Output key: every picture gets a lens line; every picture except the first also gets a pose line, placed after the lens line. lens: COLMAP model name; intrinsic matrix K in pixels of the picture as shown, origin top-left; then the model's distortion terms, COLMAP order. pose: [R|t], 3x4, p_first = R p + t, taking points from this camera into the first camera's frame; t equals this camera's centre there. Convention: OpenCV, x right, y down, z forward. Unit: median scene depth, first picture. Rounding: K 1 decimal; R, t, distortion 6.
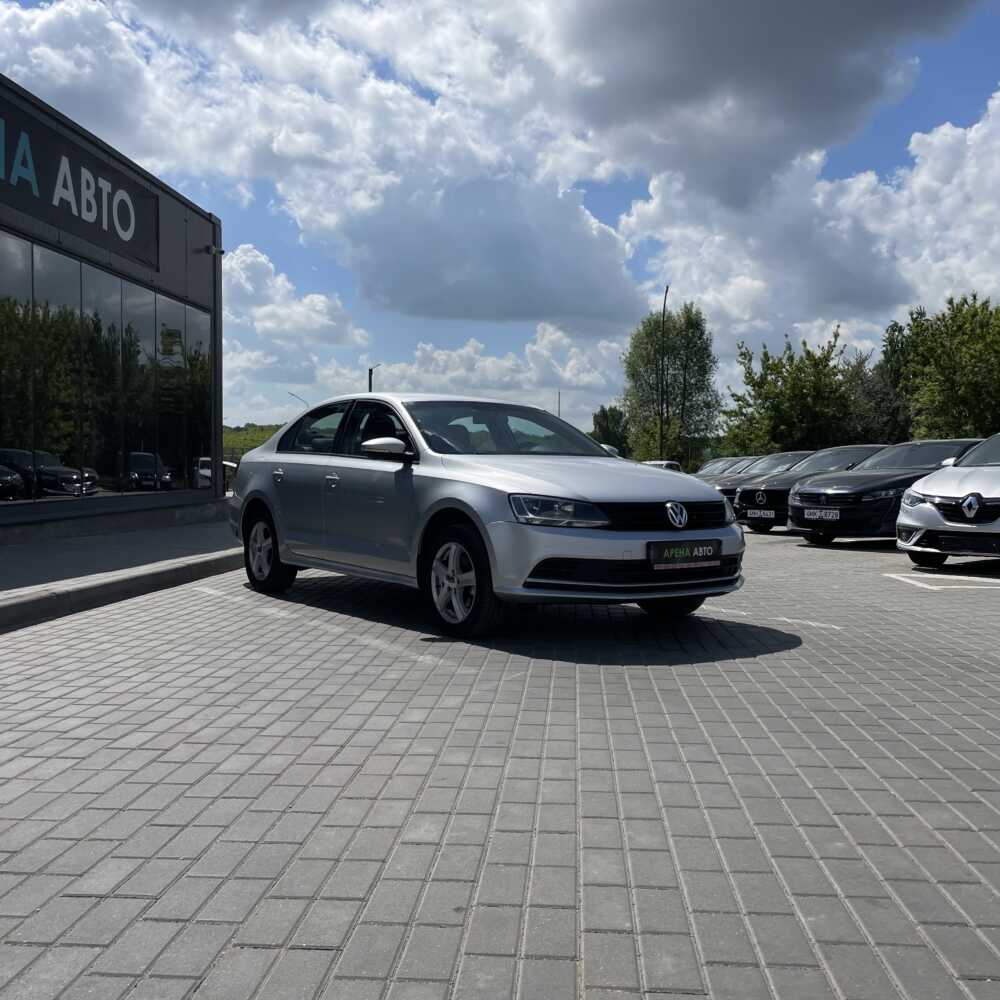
lens RADIAL K [[1027.1, 0, 500.0], [0, 1027.1, 500.0], [0, 0, 1]] dist [0.022798, 0.000431]
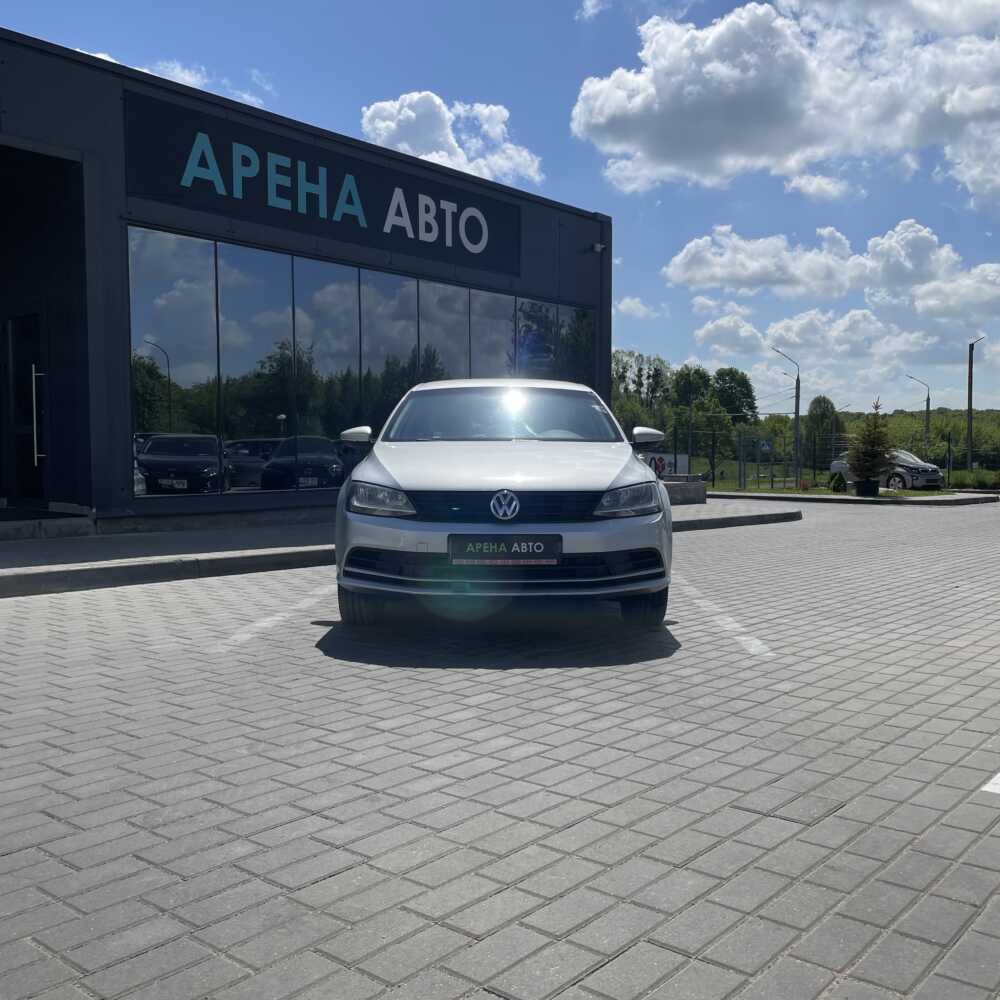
lens RADIAL K [[1015.0, 0, 471.2], [0, 1015.0, 504.3], [0, 0, 1]] dist [0.138901, -0.208740]
pose [[0.800508, 0.018215, -0.599045, 0.116254], [-0.010213, 0.999807, 0.016754, -0.000227], [0.599234, -0.007293, 0.800540, 0.046340]]
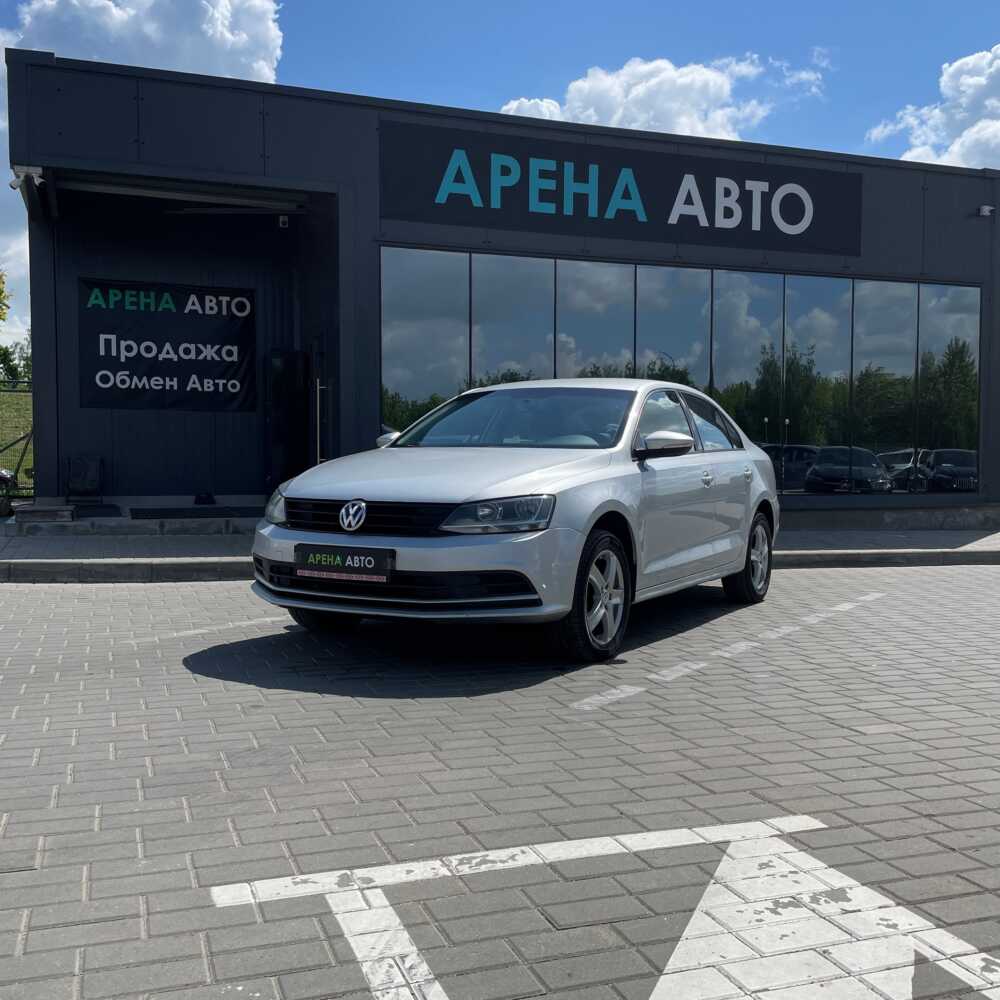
lens RADIAL K [[1015.0, 0, 471.2], [0, 1015.0, 504.3], [0, 0, 1]] dist [0.138901, -0.208740]
pose [[0.405917, 0.034207, -0.913270, 0.164553], [-0.033384, 0.999187, 0.022588, -0.002801], [0.913300, 0.021320, 0.406729, 0.128451]]
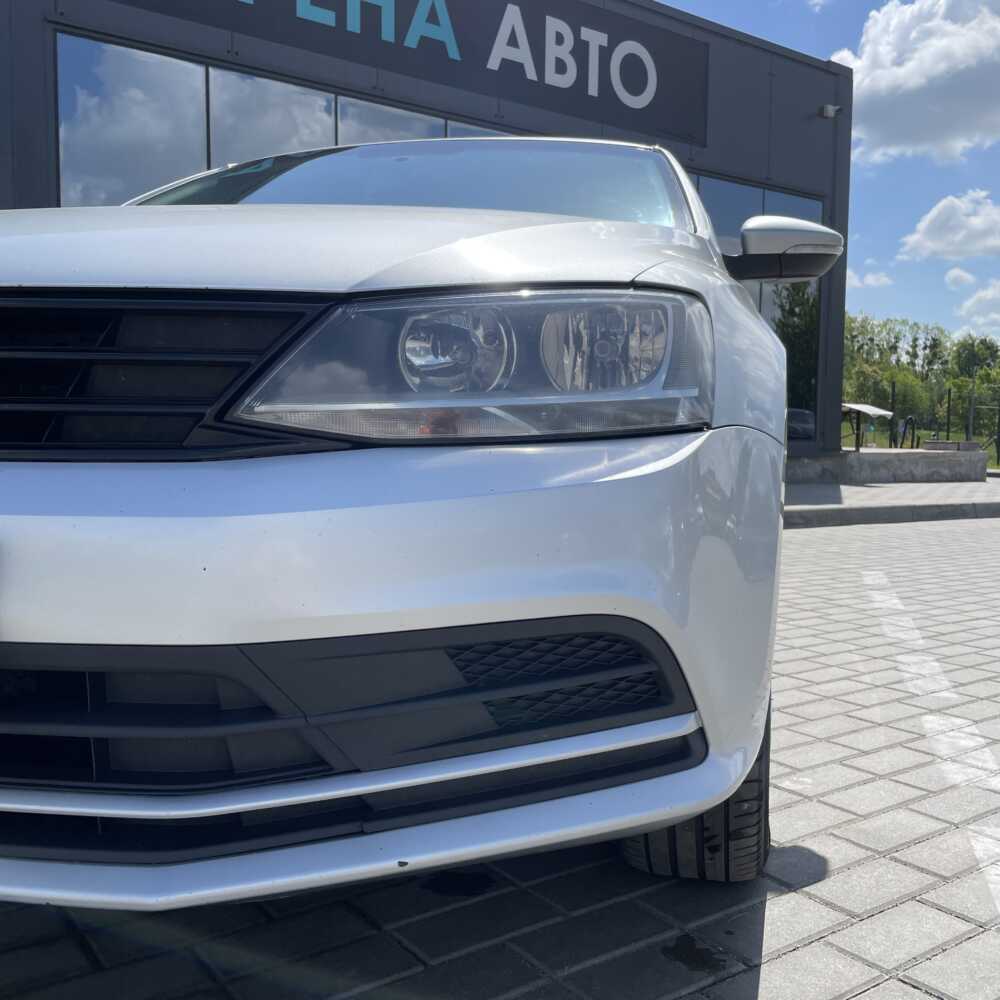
lens RADIAL K [[1027.1, 0, 500.0], [0, 1027.1, 500.0], [0, 0, 1]] dist [0.022798, 0.000431]
pose [[0.652290, 0.051803, -0.756197, 0.064719], [-0.033321, 0.998657, 0.039671, 0.004567], [0.757237, -0.000679, 0.653140, 0.167167]]
